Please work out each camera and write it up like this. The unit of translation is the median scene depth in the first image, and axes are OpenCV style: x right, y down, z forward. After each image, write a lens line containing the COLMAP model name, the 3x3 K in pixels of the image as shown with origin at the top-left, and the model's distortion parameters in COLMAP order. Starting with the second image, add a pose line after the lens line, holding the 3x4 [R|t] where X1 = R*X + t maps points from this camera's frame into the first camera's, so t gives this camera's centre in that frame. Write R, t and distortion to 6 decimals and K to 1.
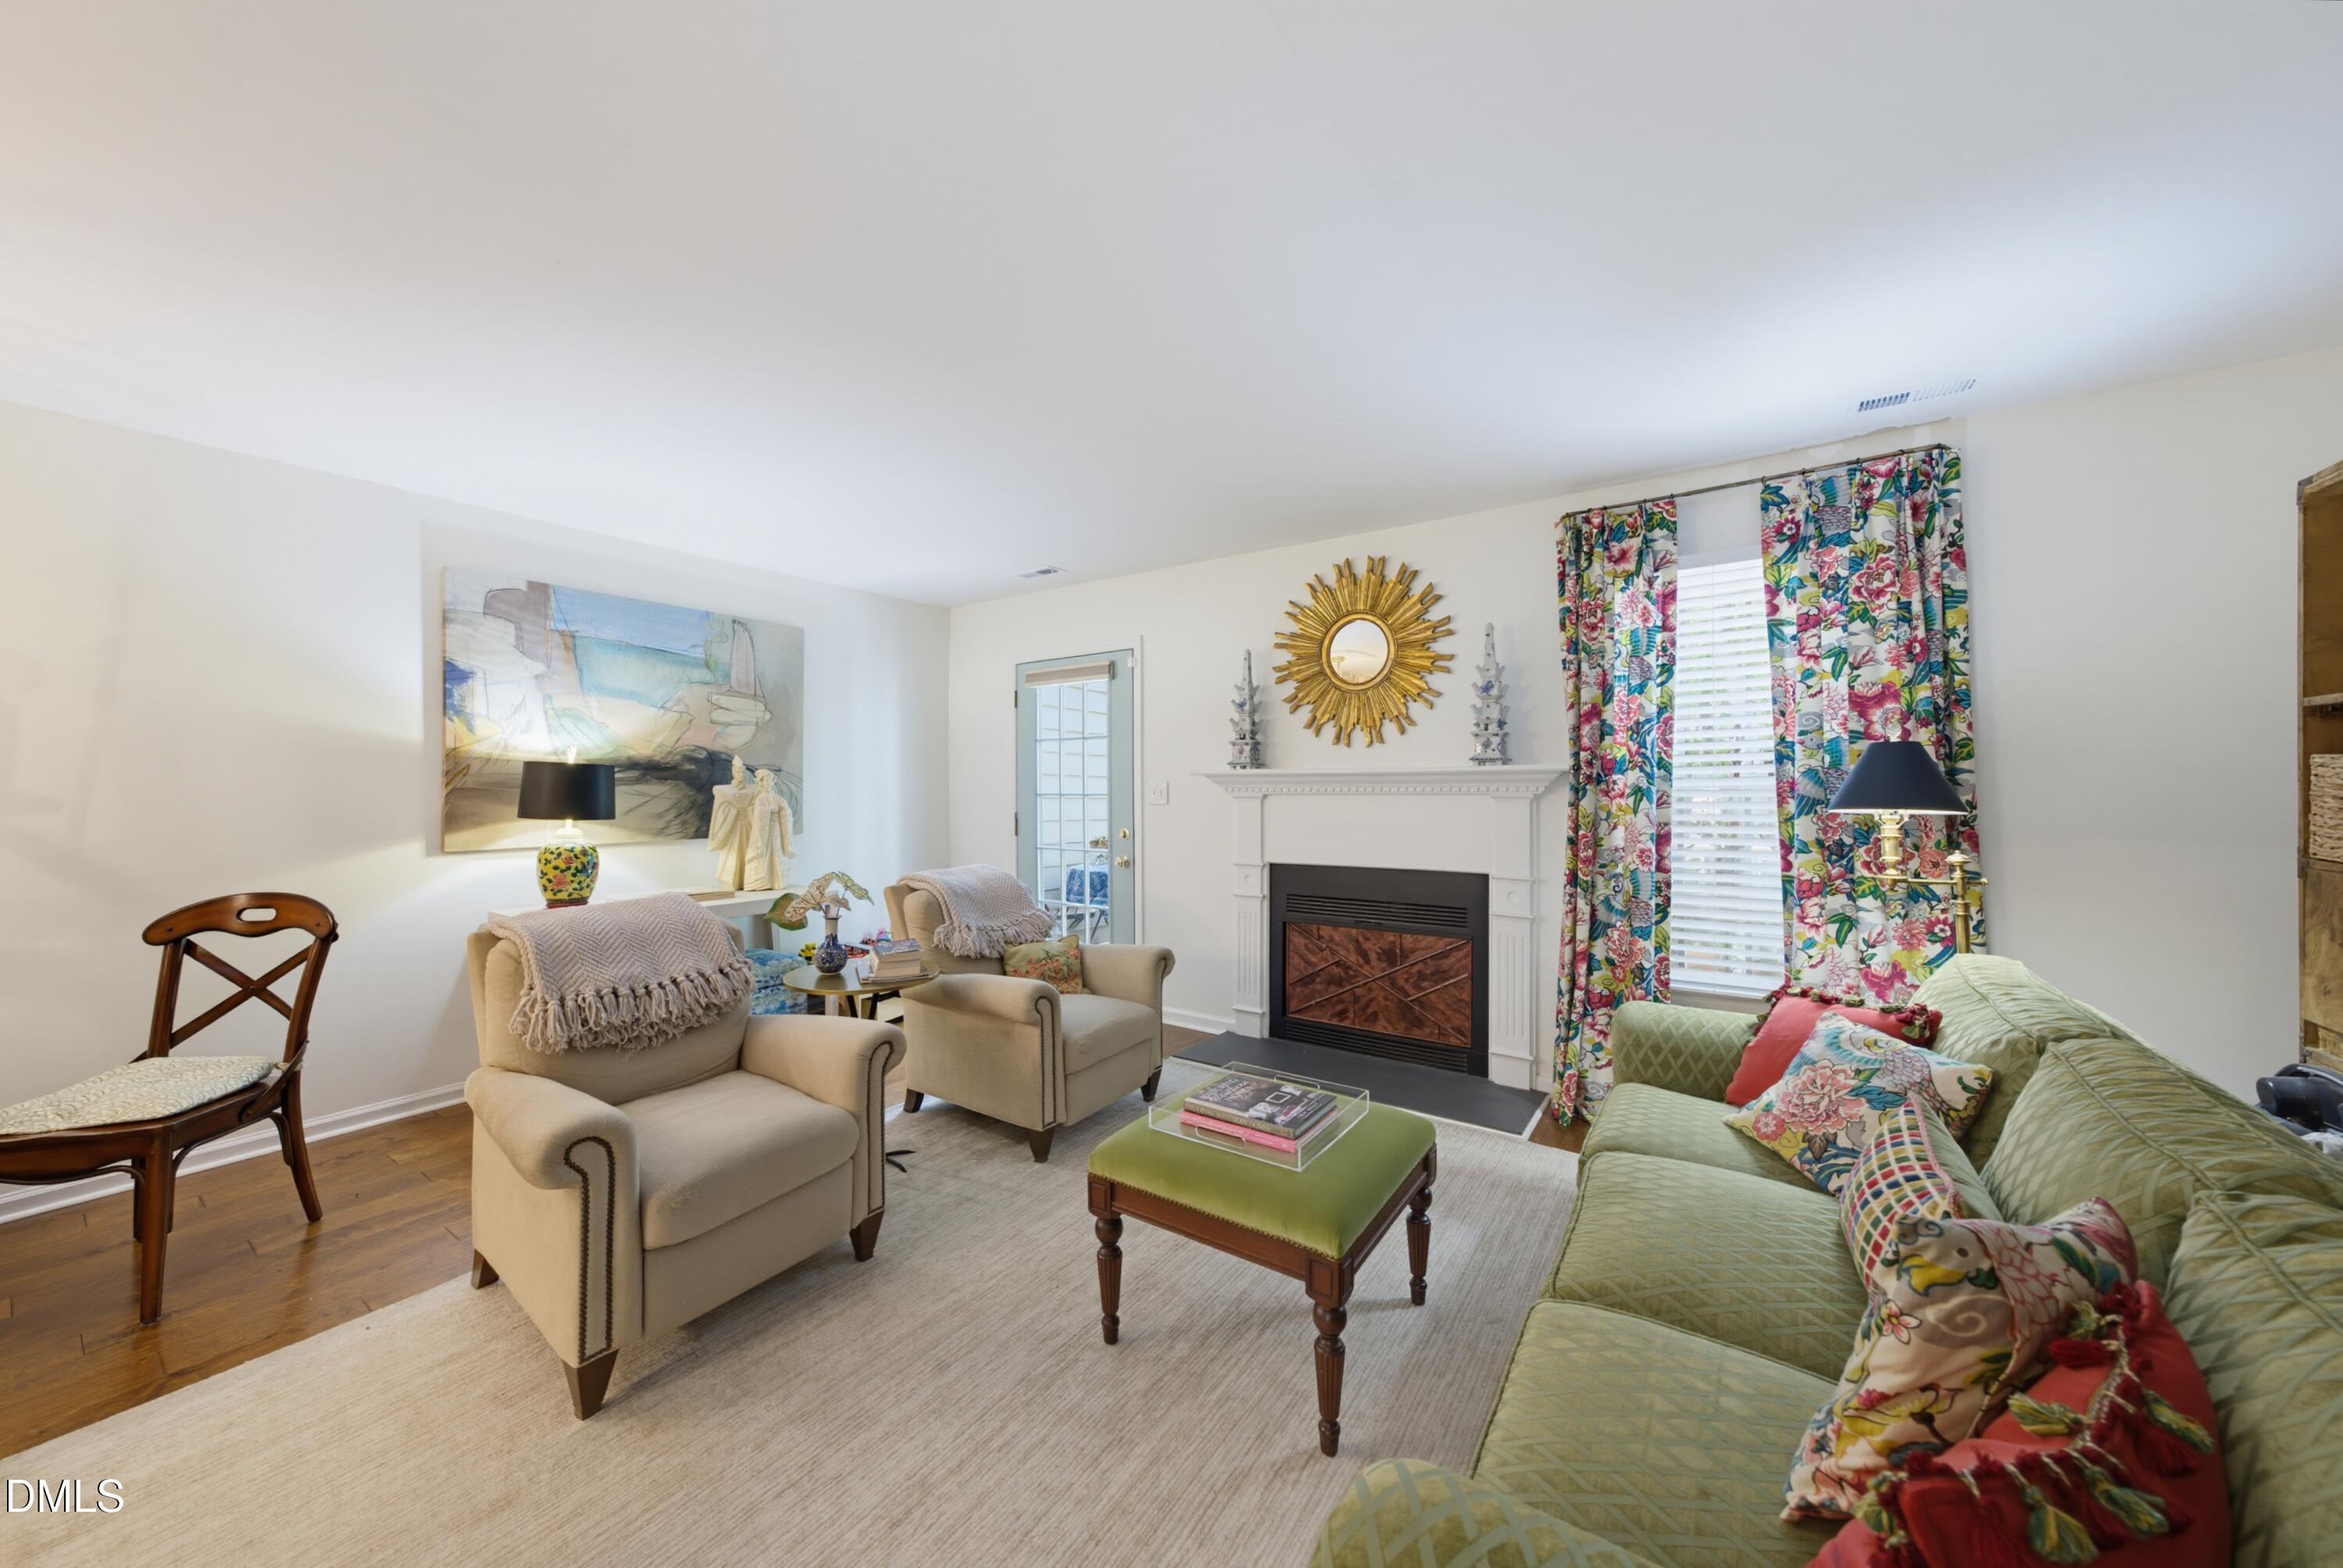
lens RADIAL K [[817.4, 0, 1156.8], [0, 817.4, 783.1], [0, 0, 1]] dist [-0.008649, 0.007178]
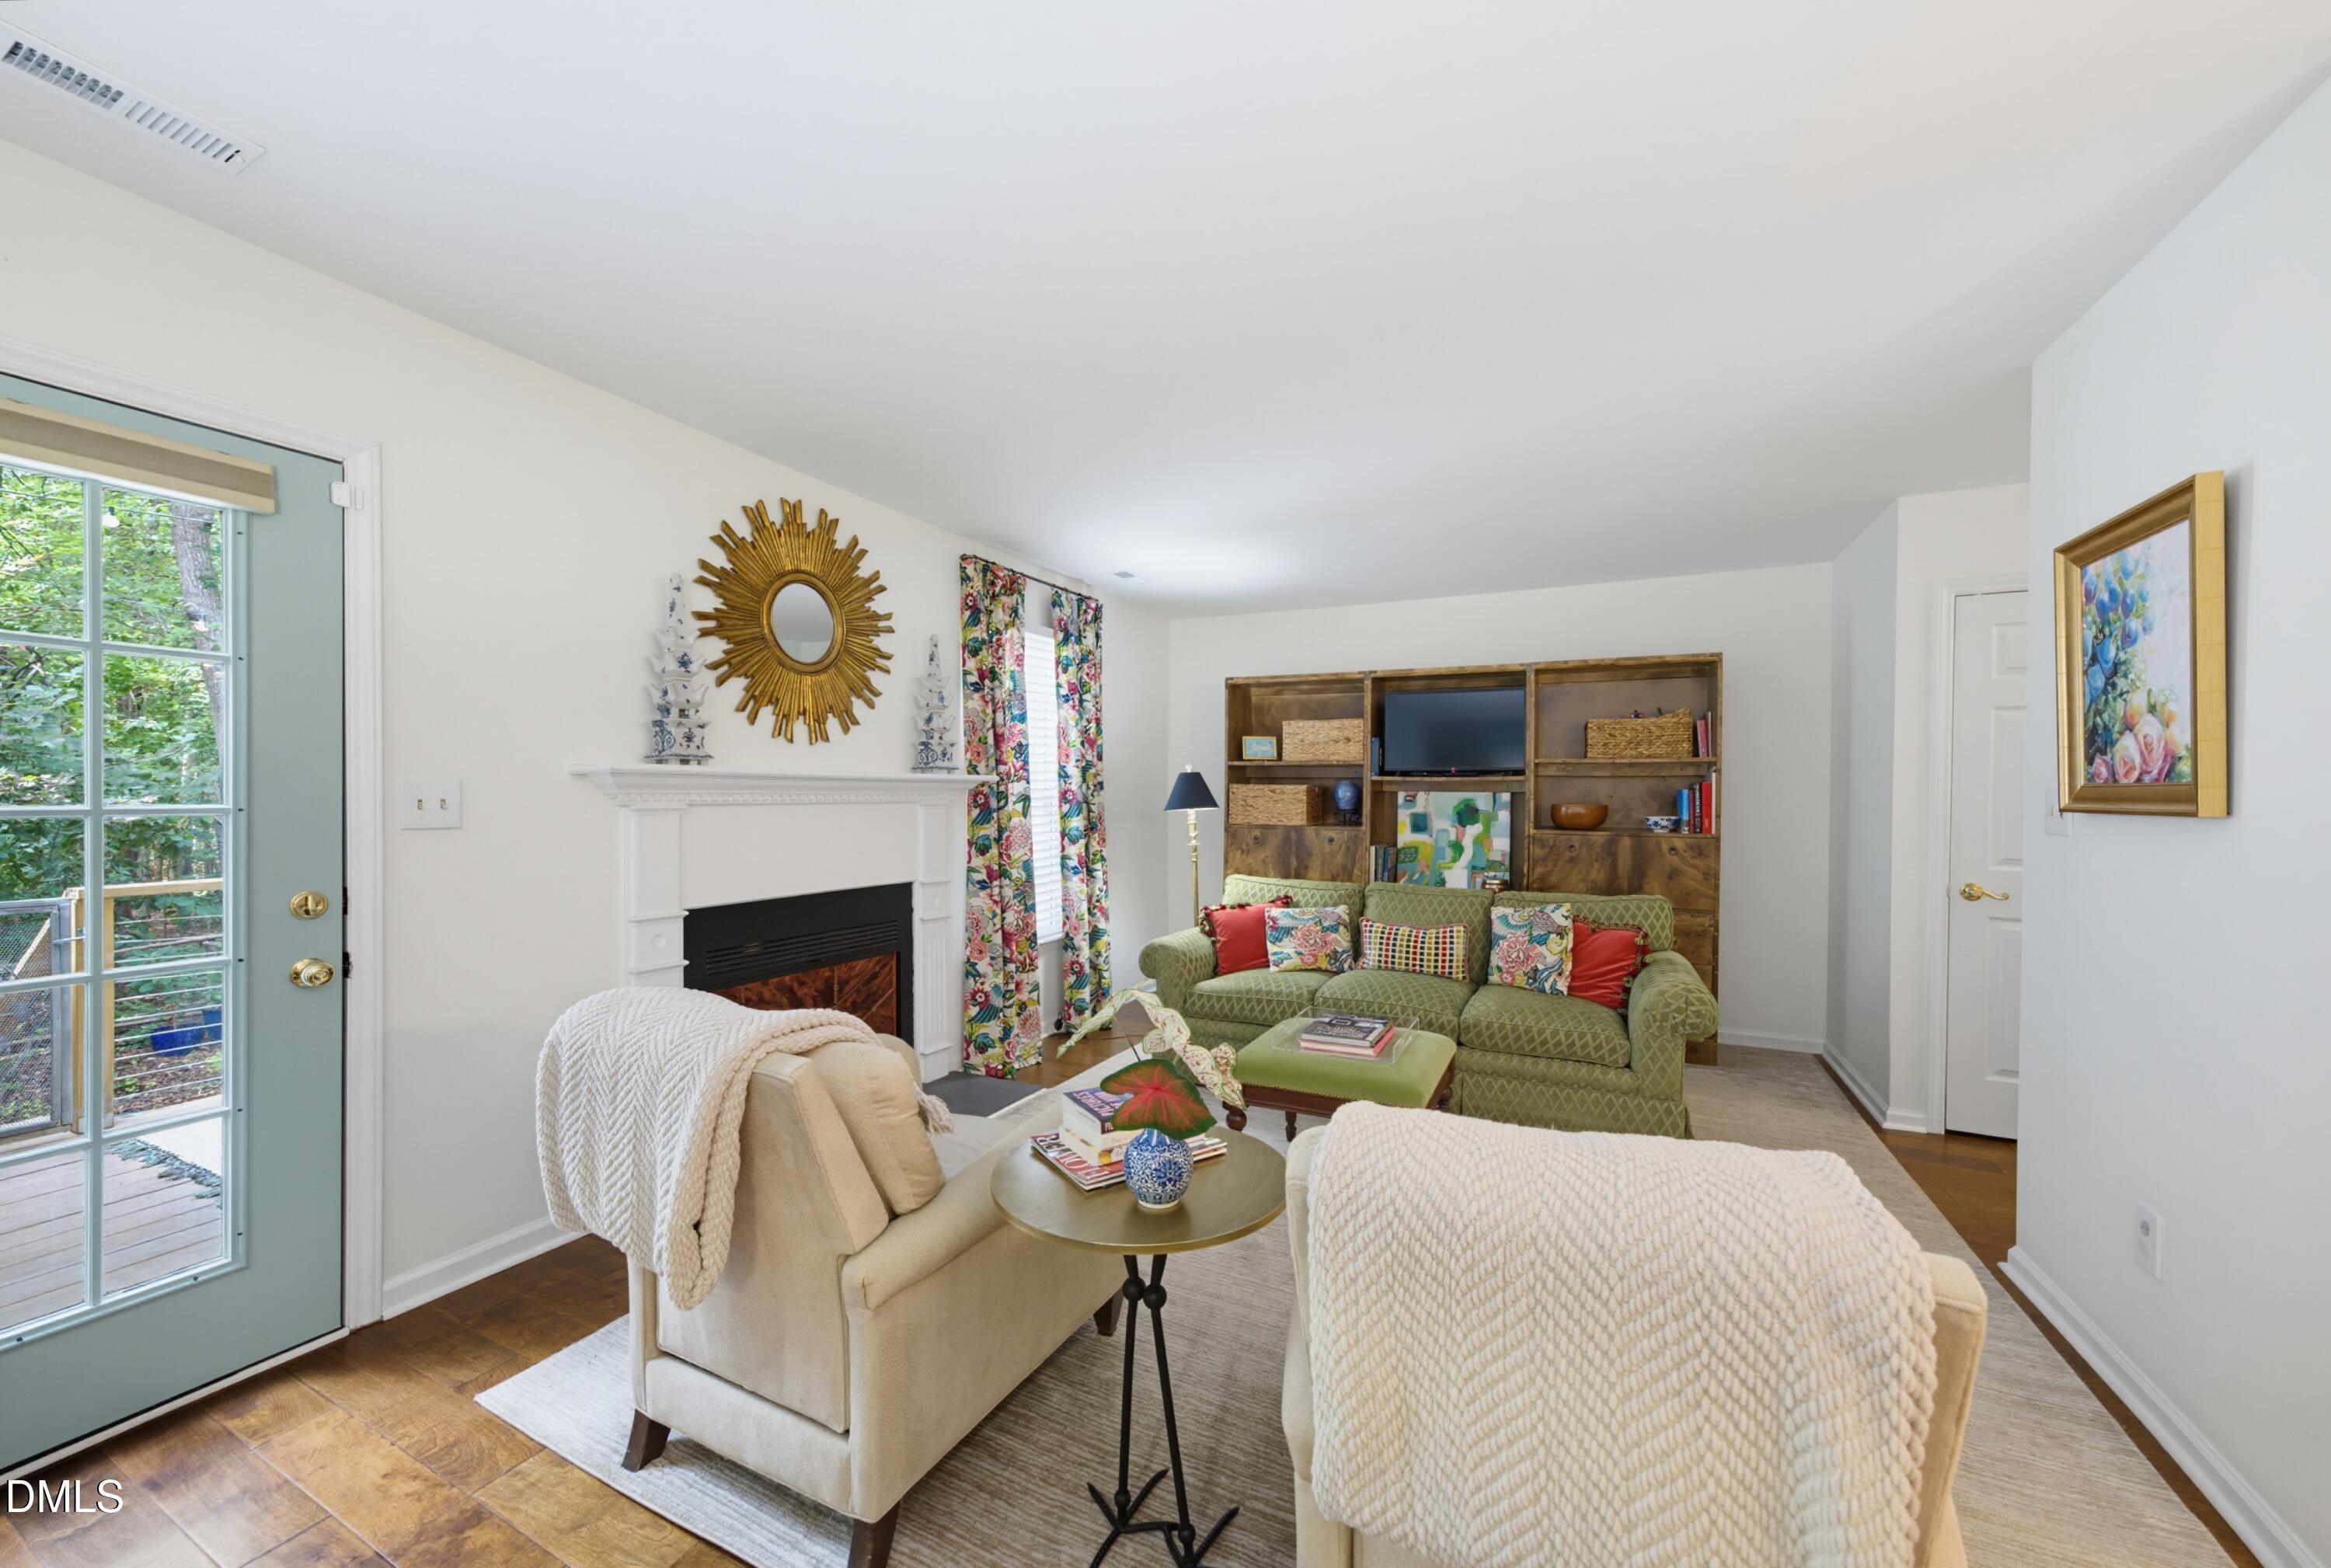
lens RADIAL K [[913.2, 0, 1162.2], [0, 913.2, 803.4], [0, 0, 1]] dist [0.001144, 0.000288]
pose [[-0.154112, -0.006890, 0.988029, -0.851647], [-0.008134, 0.999951, 0.005705, 0.007223], [-0.988020, -0.007158, -0.154160, 0.990804]]
